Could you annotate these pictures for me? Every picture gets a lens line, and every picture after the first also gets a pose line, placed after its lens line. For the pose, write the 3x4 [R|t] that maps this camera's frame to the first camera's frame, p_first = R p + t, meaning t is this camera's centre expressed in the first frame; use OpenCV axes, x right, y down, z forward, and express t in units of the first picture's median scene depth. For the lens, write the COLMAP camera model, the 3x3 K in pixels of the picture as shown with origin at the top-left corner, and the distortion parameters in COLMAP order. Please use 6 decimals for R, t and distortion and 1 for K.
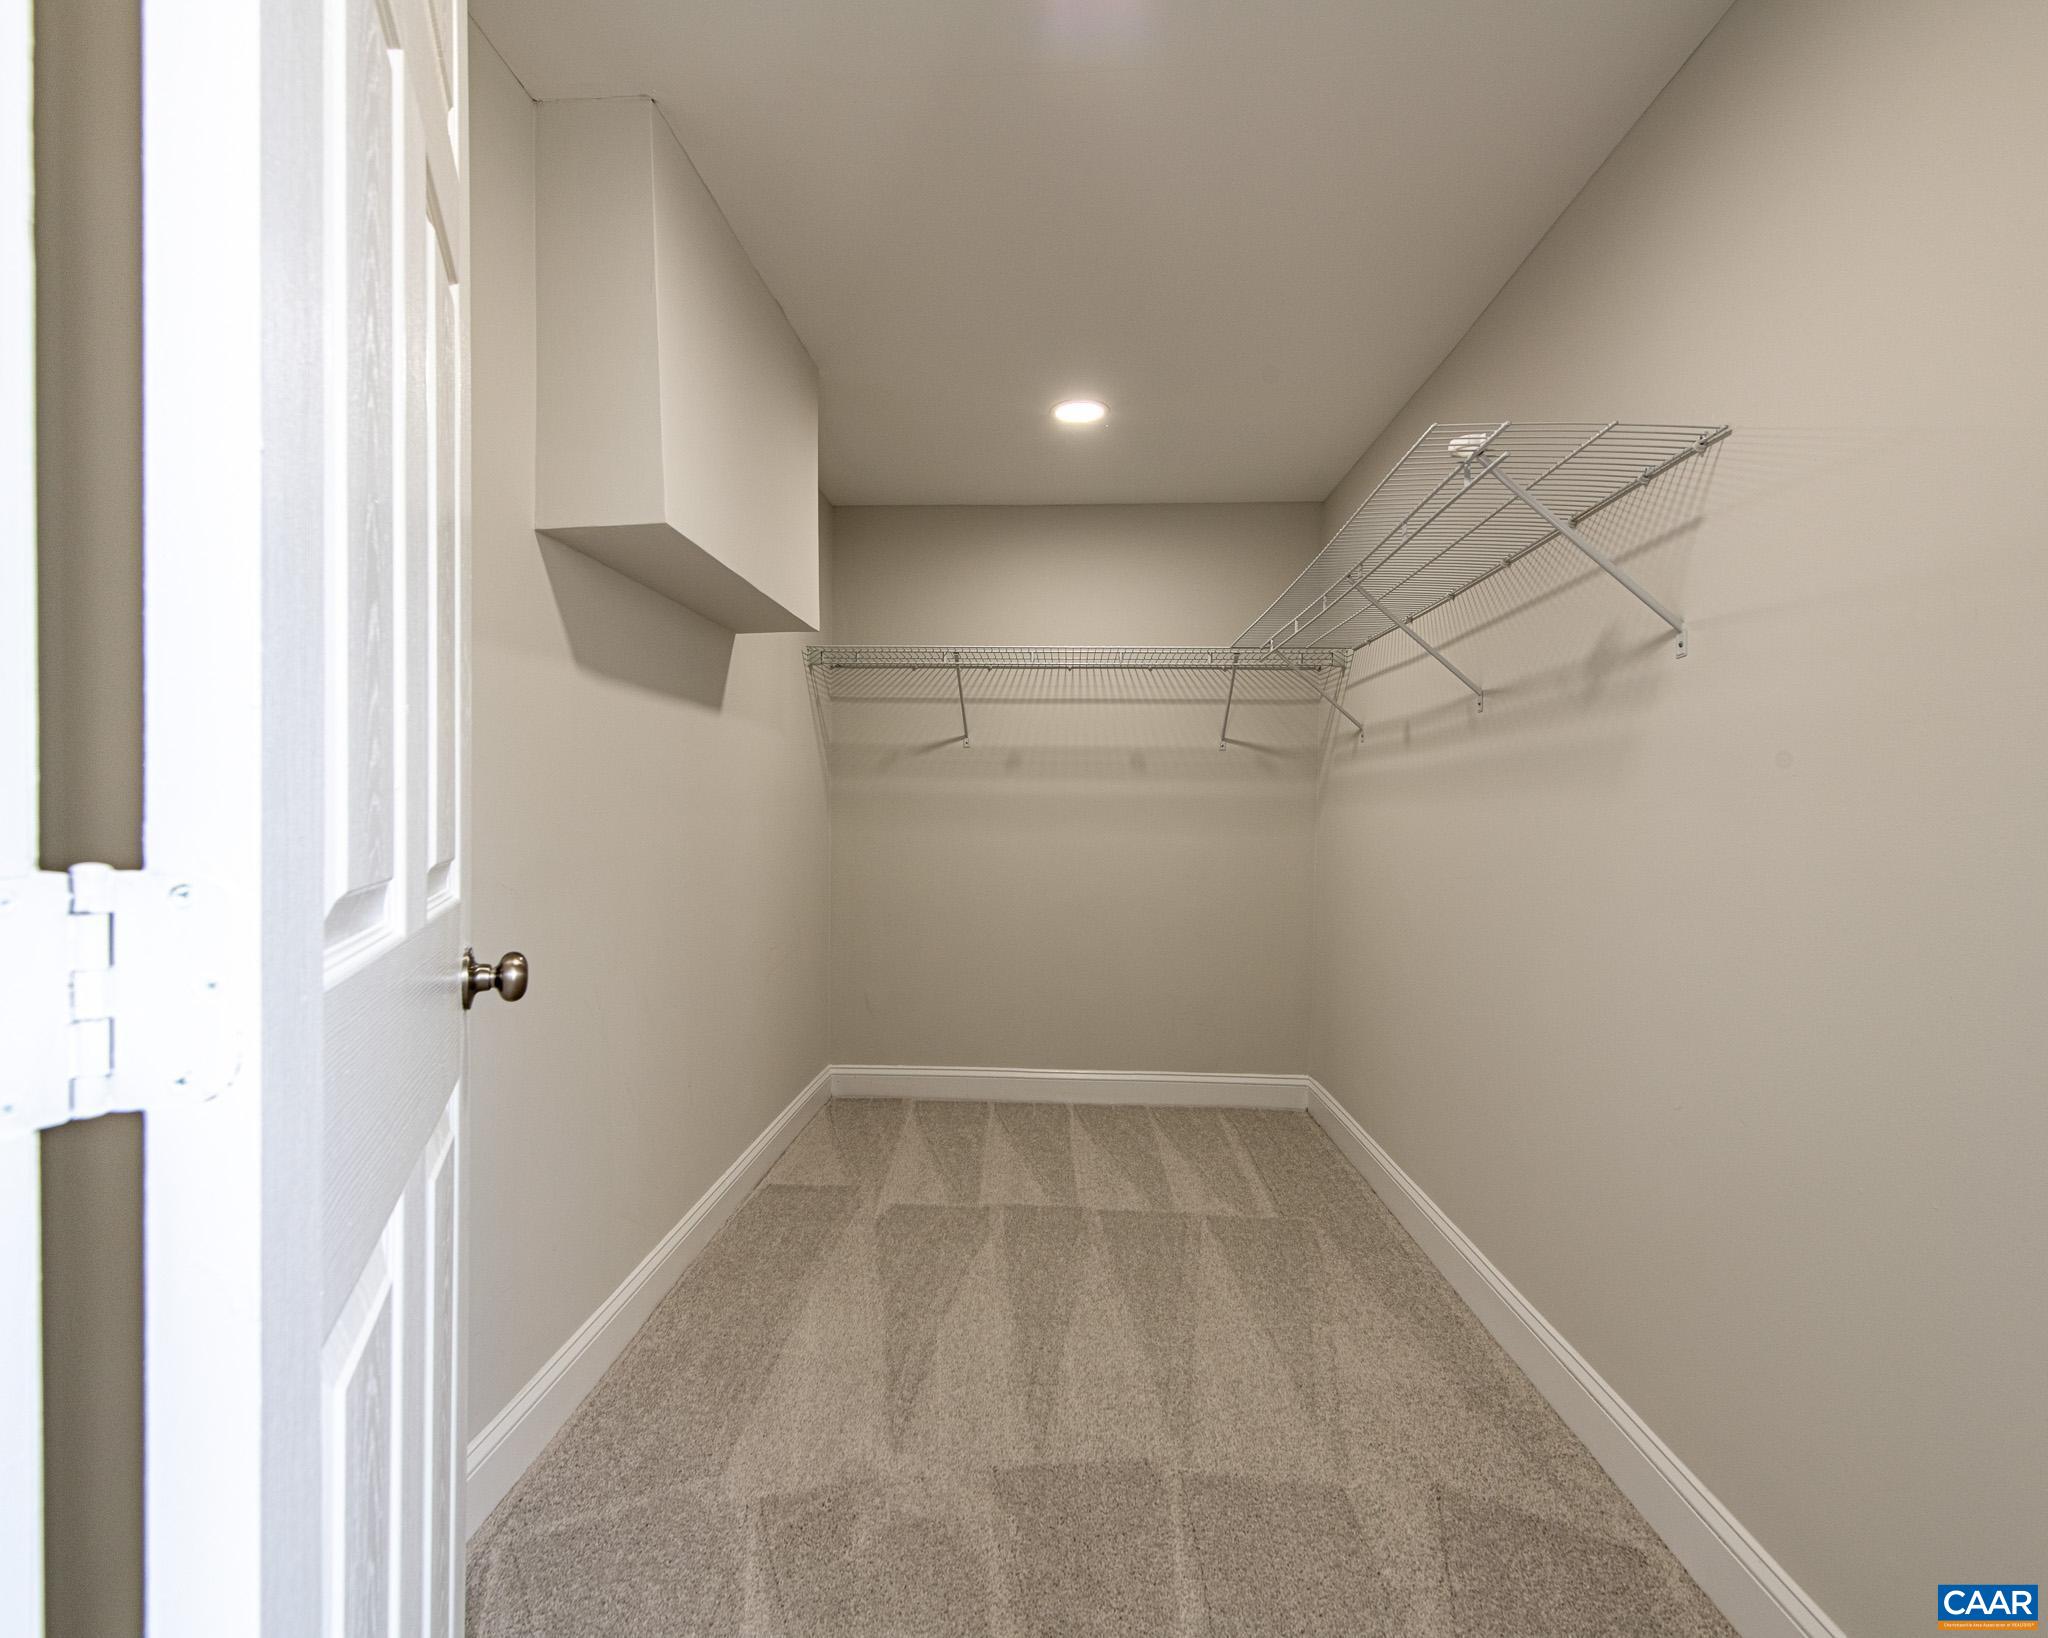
lens RADIAL K [[968.6, 0, 1024.5], [0, 968.6, 816.2], [0, 0, 1]] dist [0.010420, -0.003983]
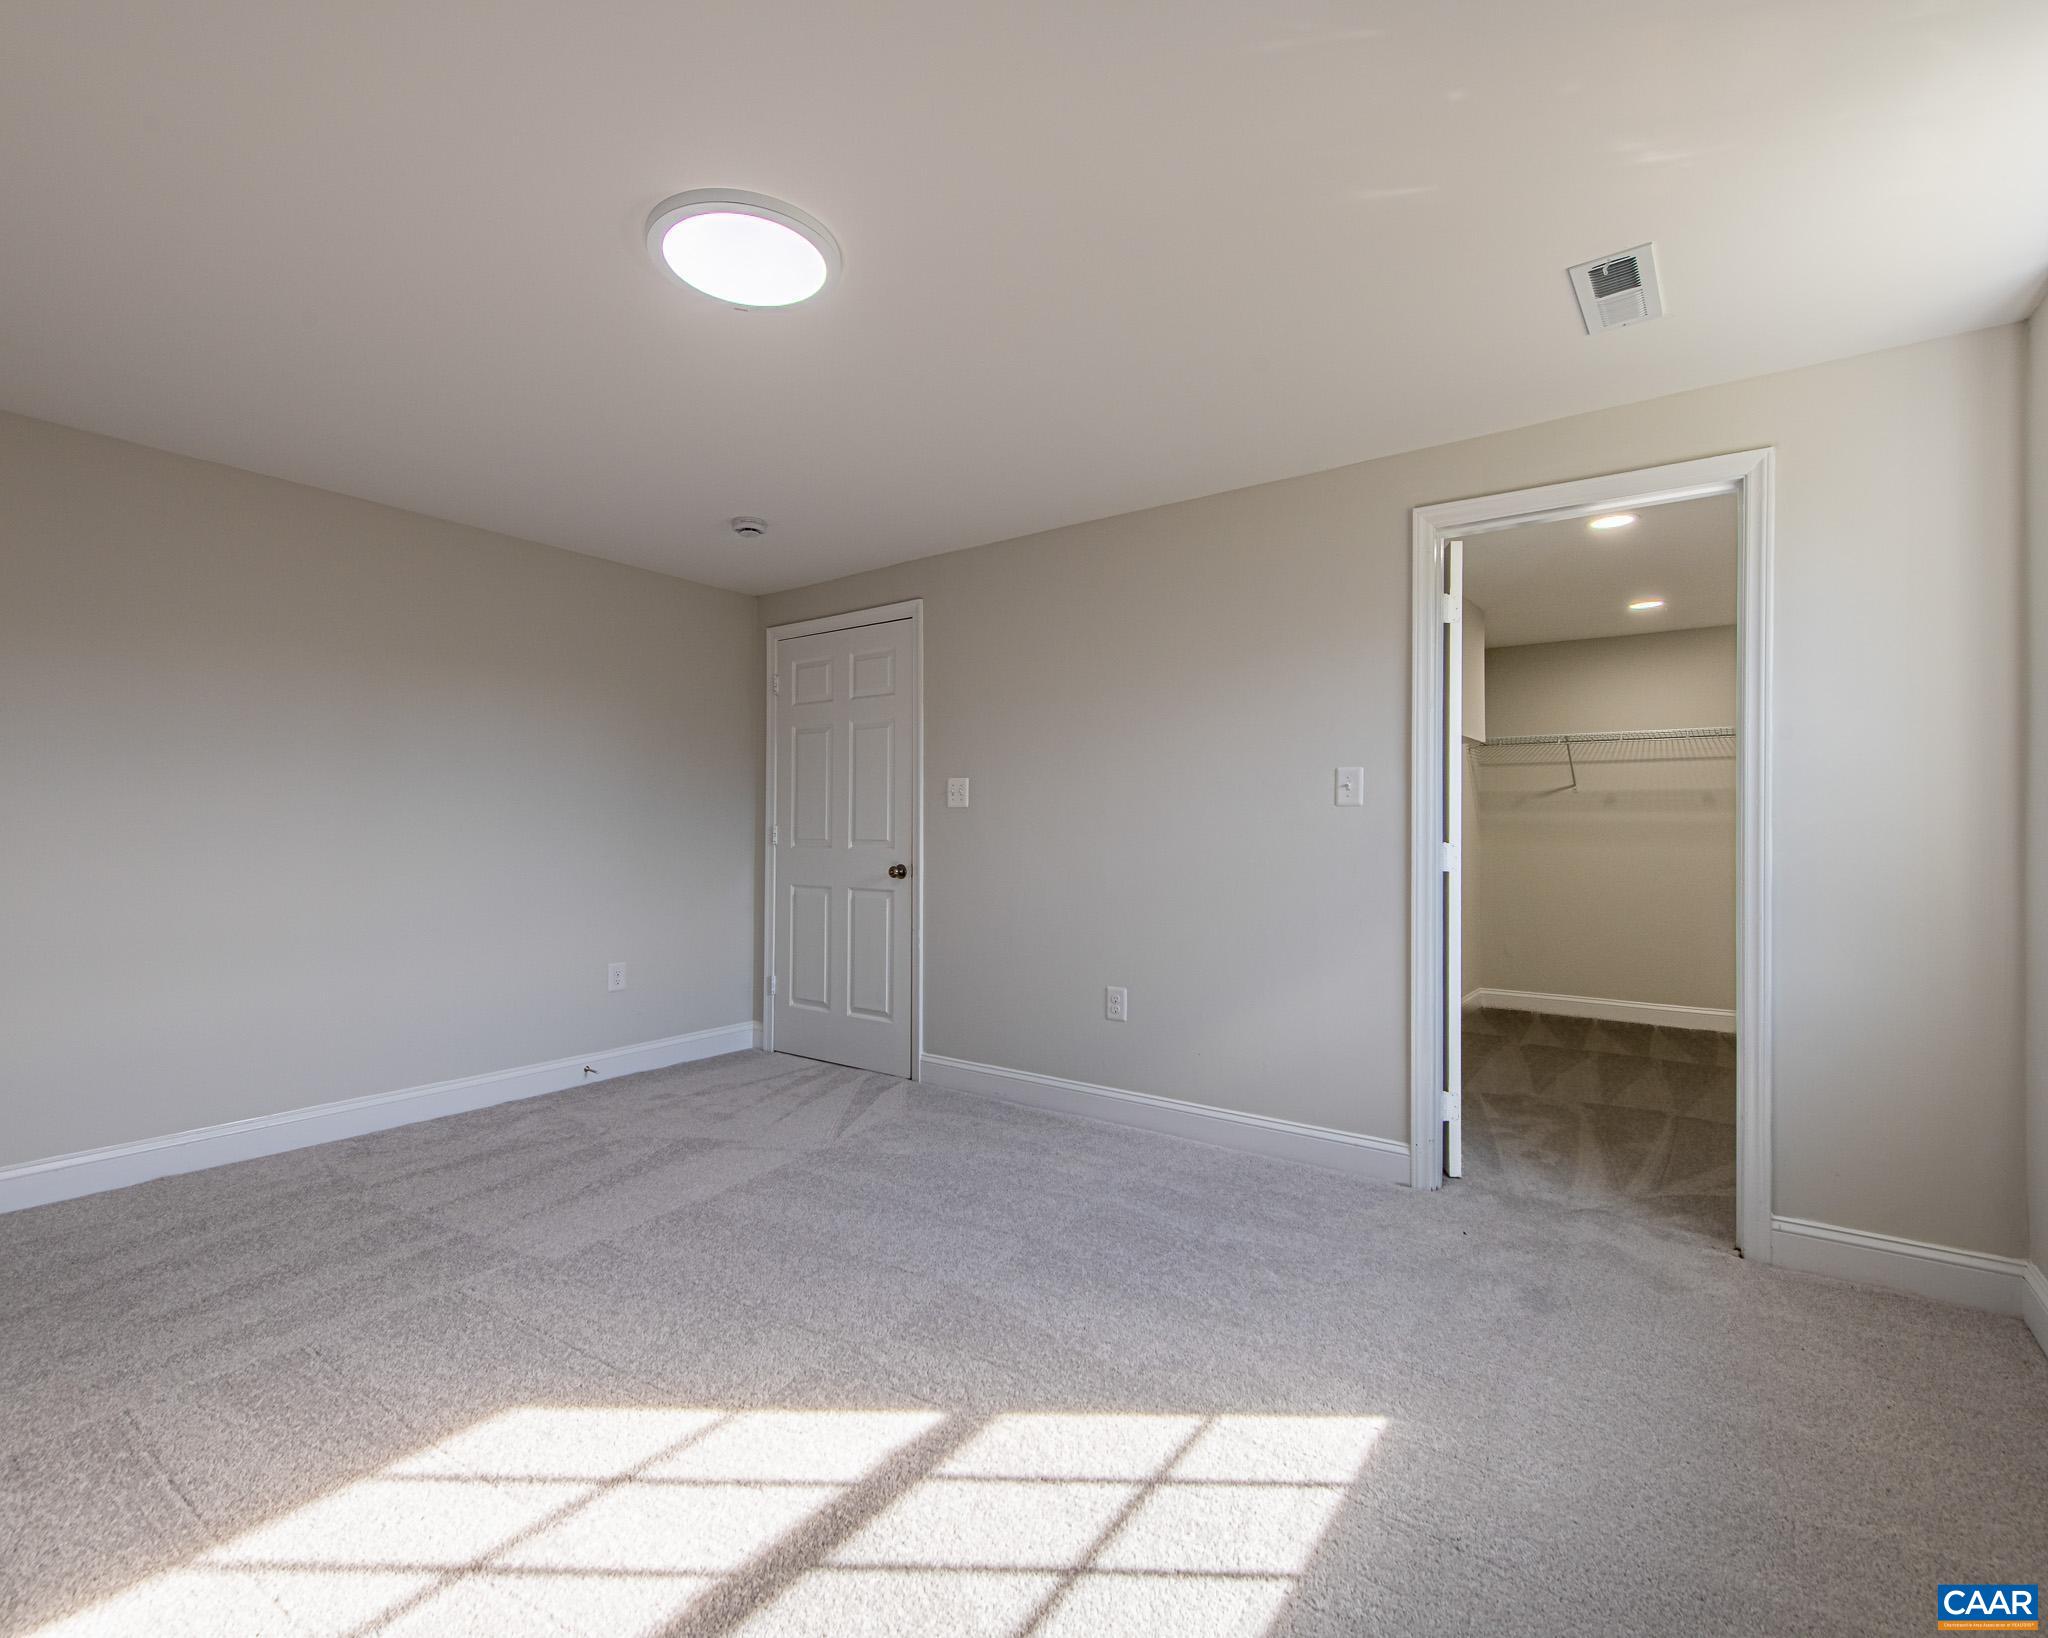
lens RADIAL K [[968.6, 0, 1019.3], [0, 968.6, 816.5], [0, 0, 1]] dist [0.010420, -0.003983]
pose [[0.831173, -0.008845, -0.555943, 0.067787], [-0.001452, 0.999836, -0.018077, -0.001730], [0.556011, 0.015832, 0.831024, -0.819744]]
